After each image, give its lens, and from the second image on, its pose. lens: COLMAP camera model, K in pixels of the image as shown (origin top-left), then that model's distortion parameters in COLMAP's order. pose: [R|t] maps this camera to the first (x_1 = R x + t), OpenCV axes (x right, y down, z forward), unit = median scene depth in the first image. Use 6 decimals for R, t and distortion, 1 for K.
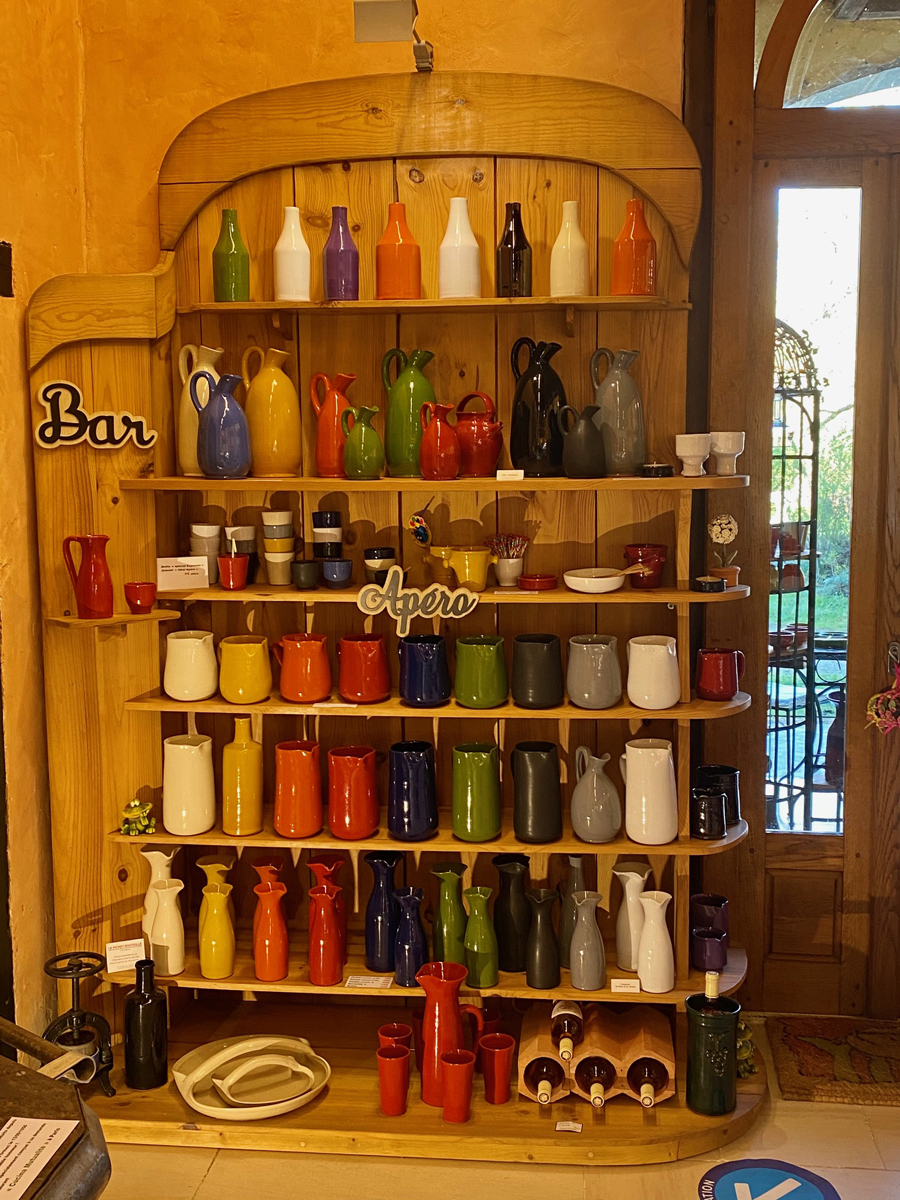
lens RADIAL K [[1332.2, 0, 450.6], [0, 1332.2, 600.2], [0, 0, 1]] dist [0.003578, 0.000000]
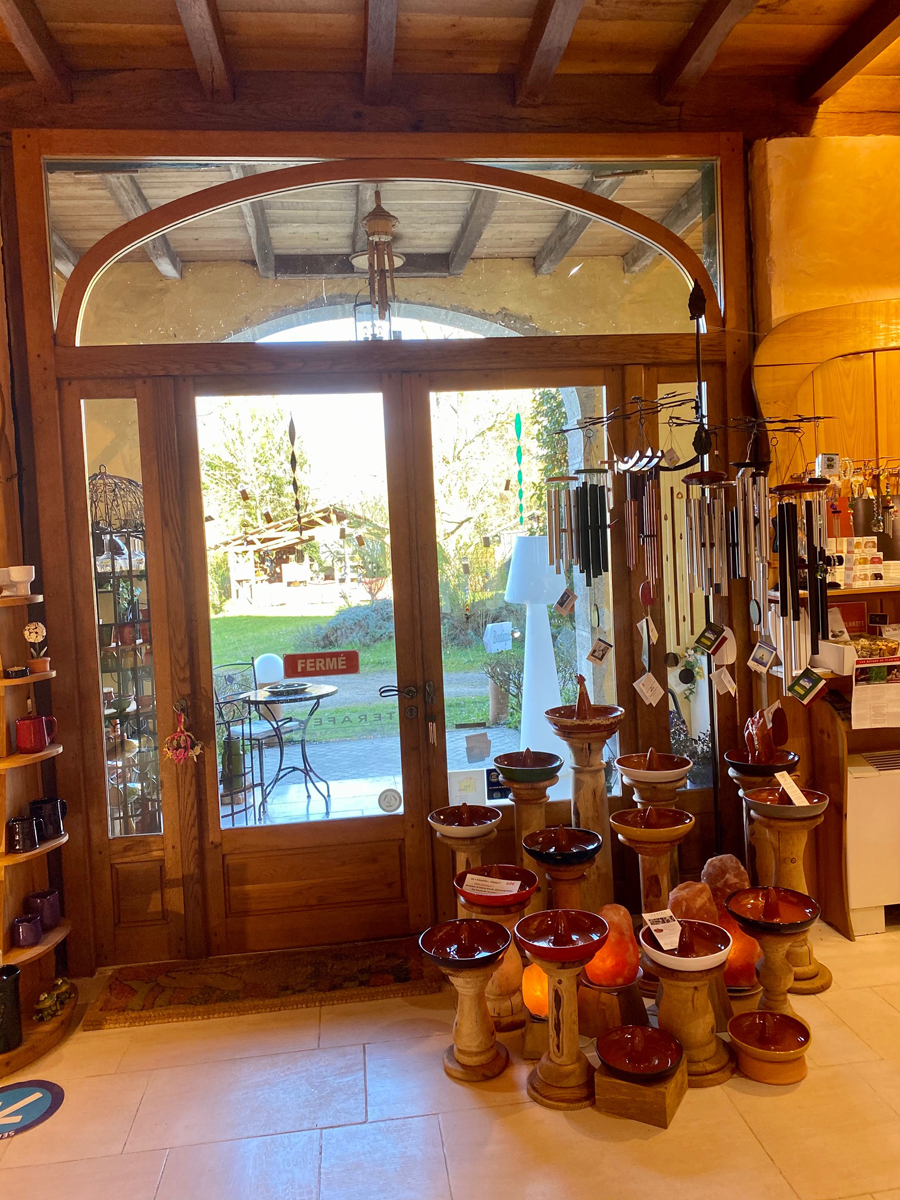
lens RADIAL K [[926.8, 0, 450.4], [0, 926.8, 597.1], [0, 0, 1]] dist [0.010681, -0.010826]
pose [[0.973676, -0.058083, 0.220413, 0.392581], [0.072058, 0.995833, -0.055894, -0.002604], [-0.216248, 0.070305, 0.973804, -0.074596]]
